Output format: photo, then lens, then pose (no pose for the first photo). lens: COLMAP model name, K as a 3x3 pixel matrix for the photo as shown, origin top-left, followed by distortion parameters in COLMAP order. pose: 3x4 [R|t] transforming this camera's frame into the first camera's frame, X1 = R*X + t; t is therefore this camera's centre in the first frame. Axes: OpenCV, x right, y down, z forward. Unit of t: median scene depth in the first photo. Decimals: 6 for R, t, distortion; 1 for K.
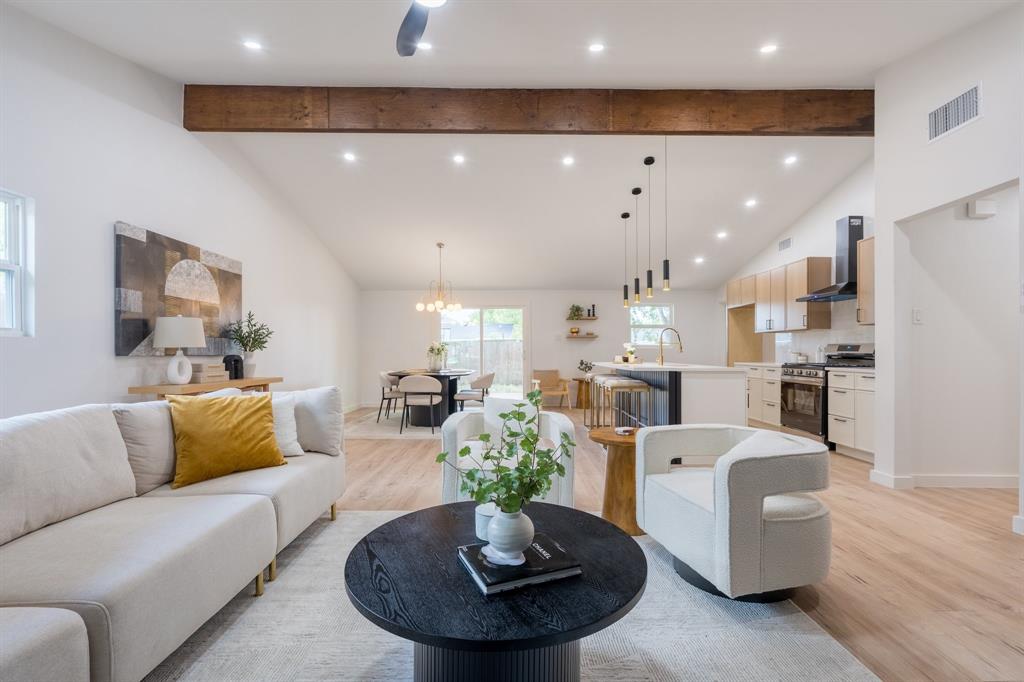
lens RADIAL K [[451.2, 0, 519.3], [0, 451.2, 352.8], [0, 0, 1]] dist [-0.008372, 0.000116]
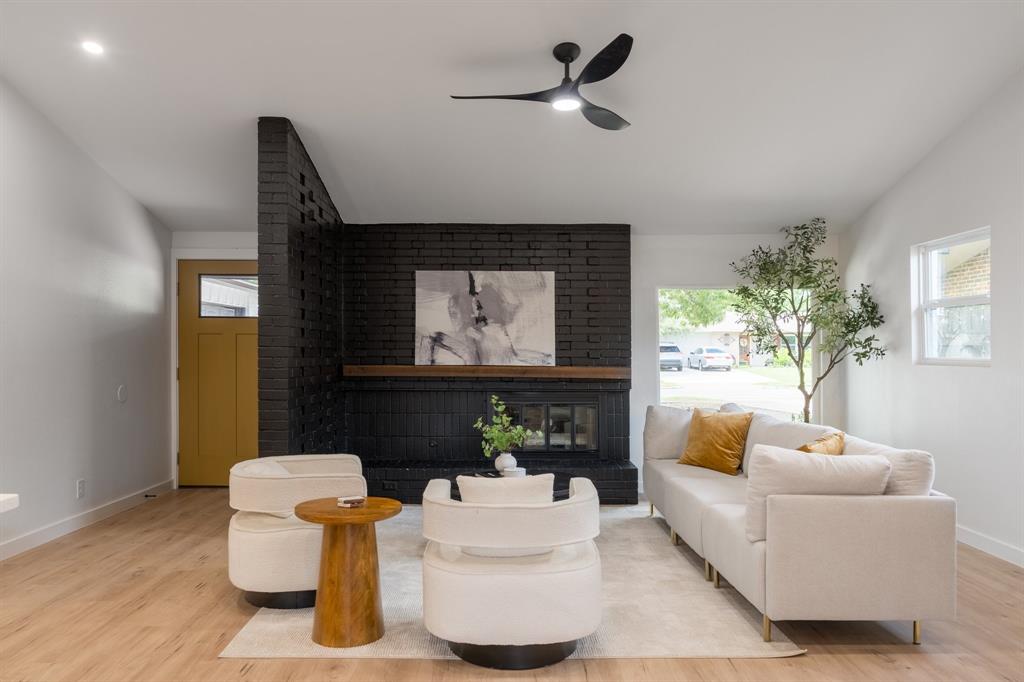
lens RADIAL K [[730.4, 0, 508.8], [0, 730.4, 344.8], [0, 0, 1]] dist [0.001449, -0.000521]
pose [[-0.999981, -0.005084, 0.003409, -0.011360], [-0.005092, 0.999984, -0.002261, -0.041524], [-0.003397, -0.002278, -0.999992, 1.136926]]
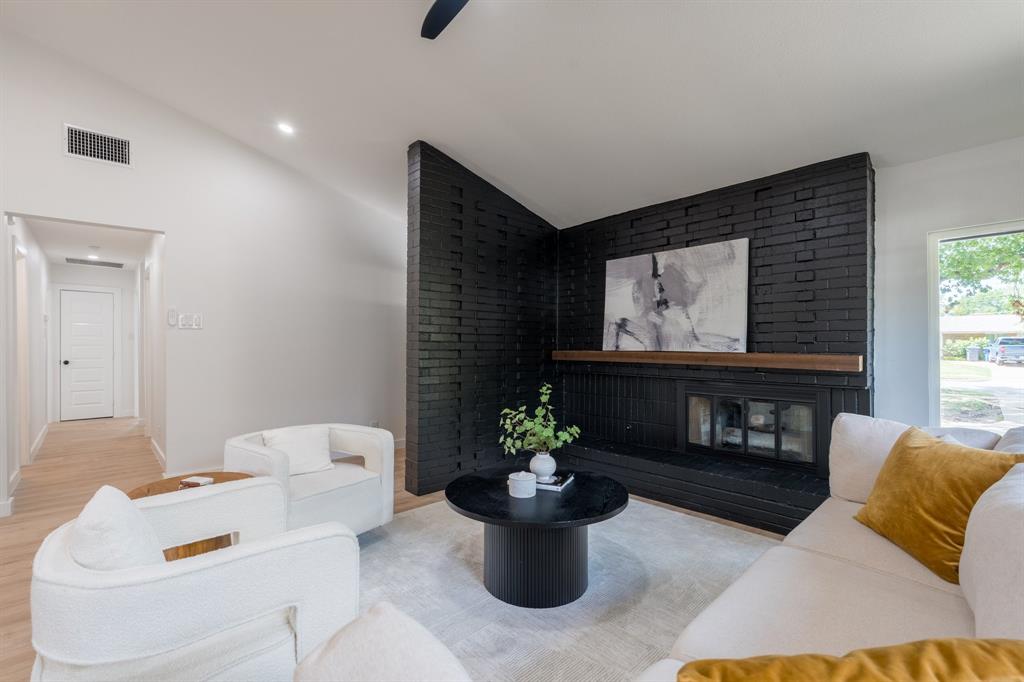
lens RADIAL K [[447.8, 0, 511.0], [0, 447.8, 344.7], [0, 0, 1]] dist [-0.002933, -0.000017]
pose [[-0.674987, -0.000498, 0.737830, -0.315568], [0.000696, 0.999999, 0.001312, -0.021506], [-0.737829, 0.001399, -0.674986, 0.577554]]
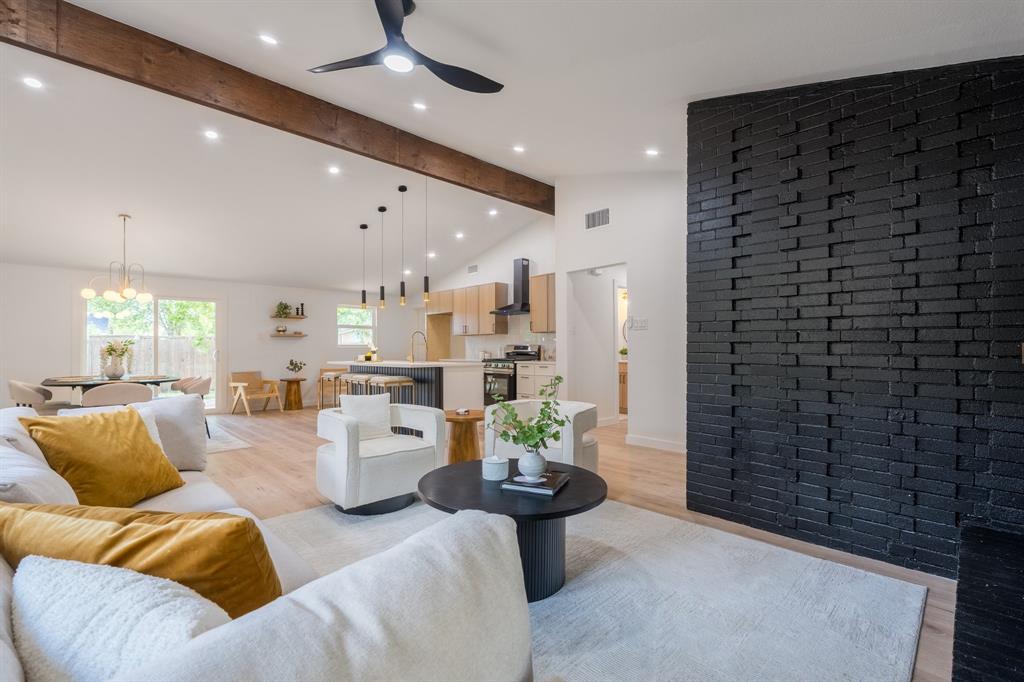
lens RADIAL K [[447.8, 0, 511.0], [0, 447.8, 344.7], [0, 0, 1]] dist [-0.002933, -0.000017]
pose [[0.724107, 0.003229, 0.689680, -0.301931], [0.006000, 0.999922, -0.010982, -0.005139], [-0.689662, 0.012090, 0.724031, -0.034032]]
